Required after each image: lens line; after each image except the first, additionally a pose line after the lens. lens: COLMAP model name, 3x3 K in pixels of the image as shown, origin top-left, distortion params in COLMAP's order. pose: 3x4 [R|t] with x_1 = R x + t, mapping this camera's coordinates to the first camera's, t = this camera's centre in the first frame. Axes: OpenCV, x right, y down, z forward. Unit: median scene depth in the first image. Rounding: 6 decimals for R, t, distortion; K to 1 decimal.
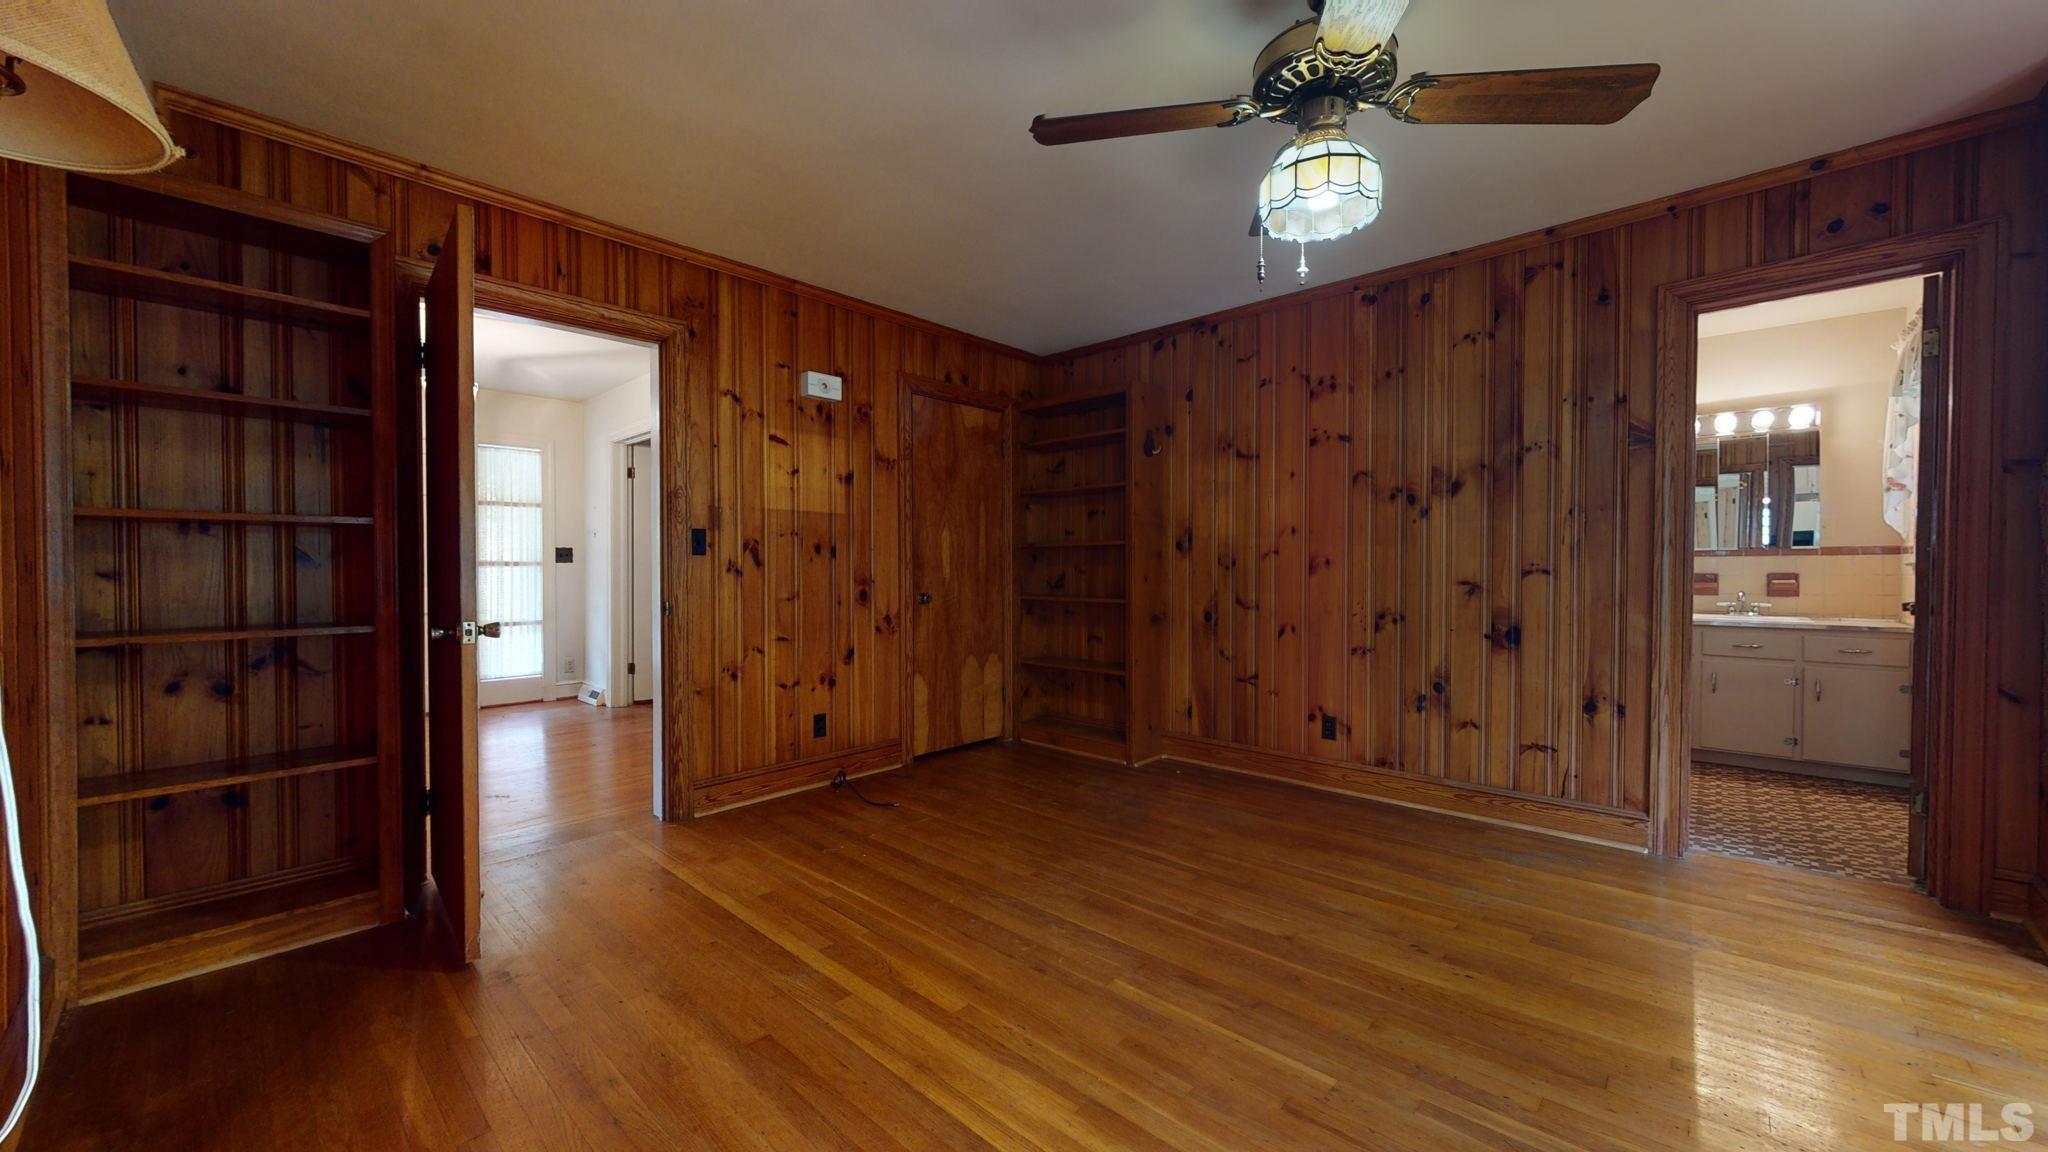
lens RADIAL K [[751.3, 0, 1023.8], [0, 751.3, 579.2], [0, 0, 1]] dist [-0.000046, -0.000131]
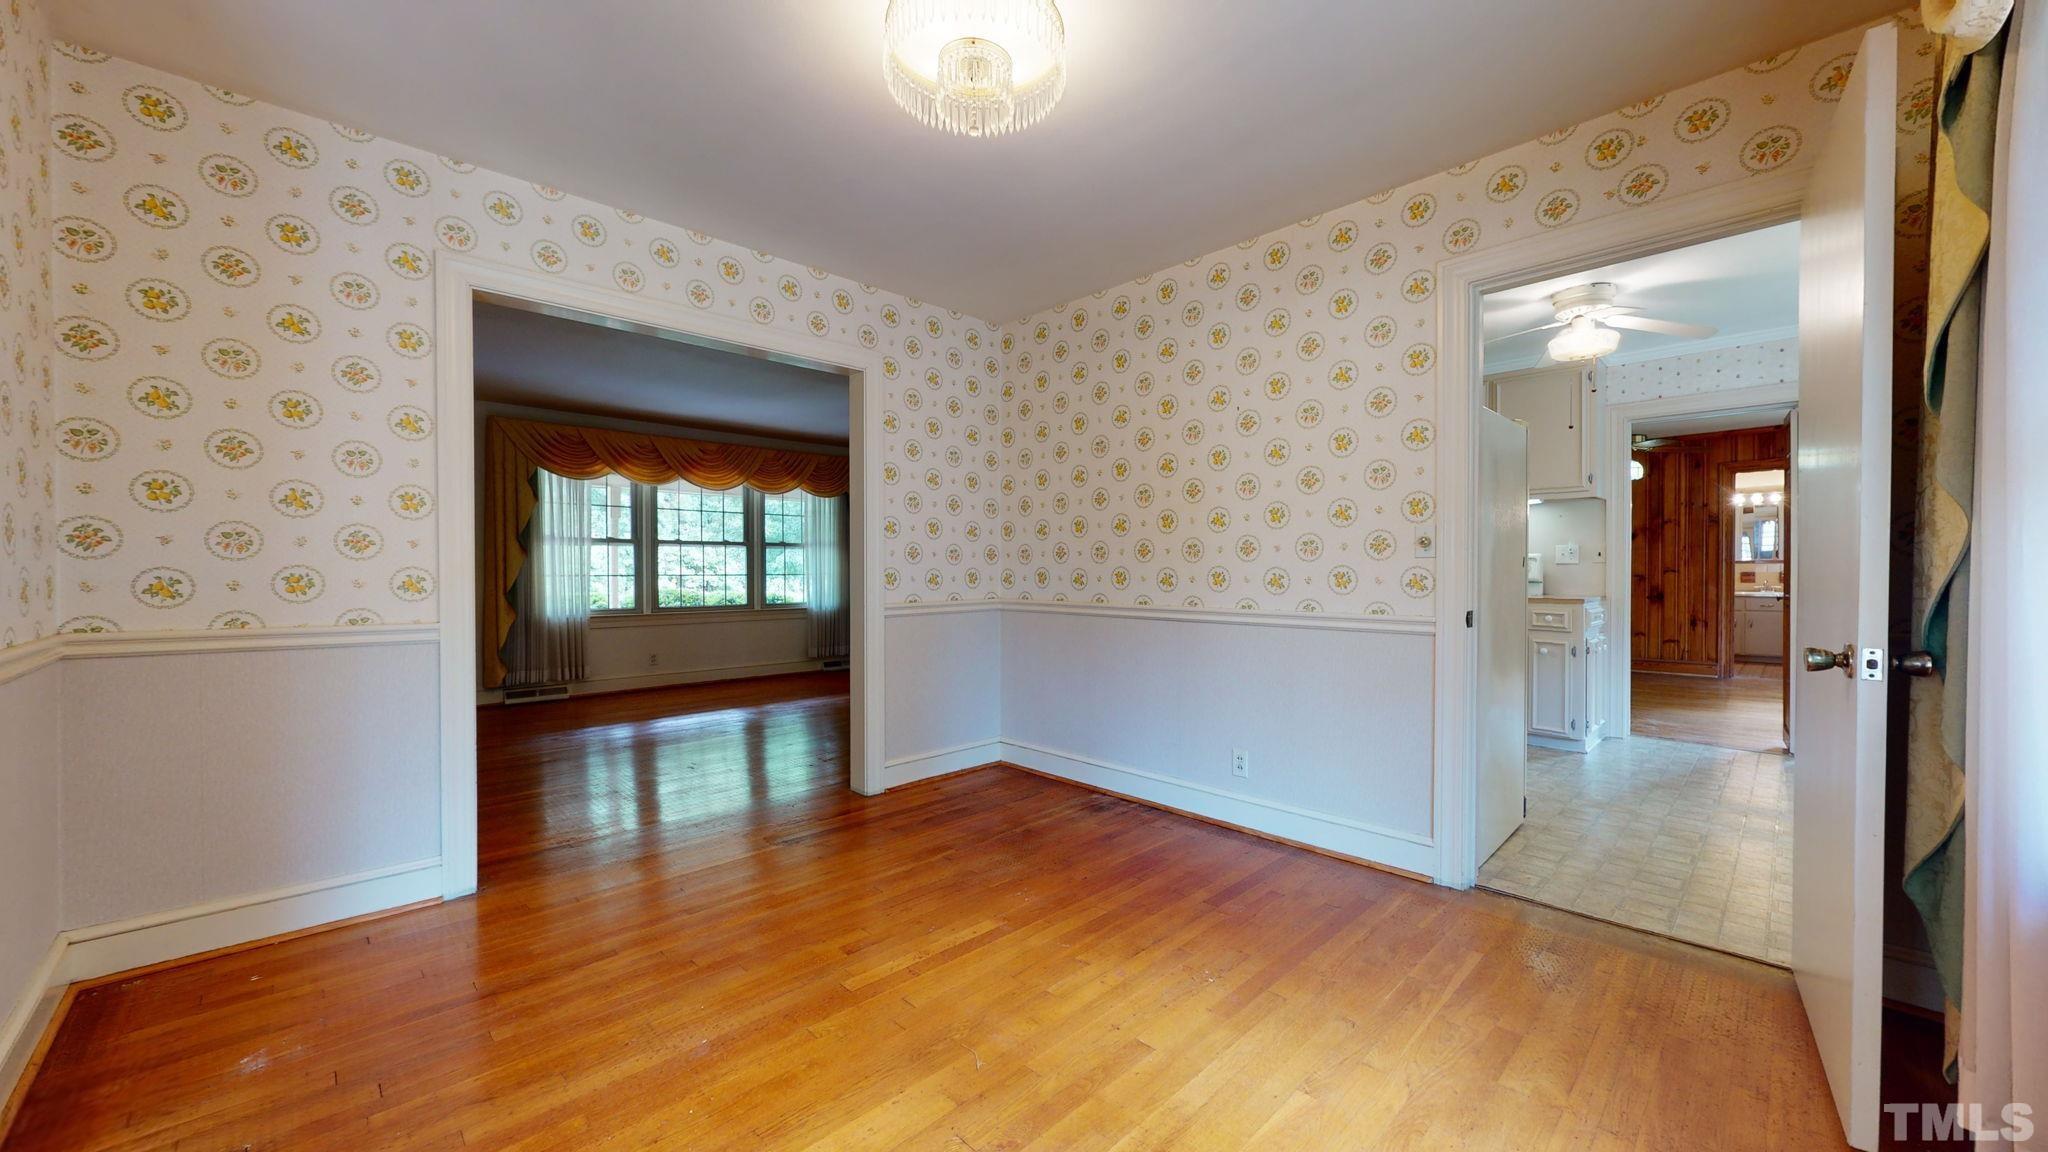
lens RADIAL K [[751.3, 0, 1023.8], [0, 751.3, 579.2], [0, 0, 1]] dist [-0.000046, -0.000131]
pose [[0.998278, -0.002282, -0.058623, -1.186912], [0.002093, 0.999992, -0.003285, 0.019389], [0.058630, 0.003156, 0.998275, -1.460914]]
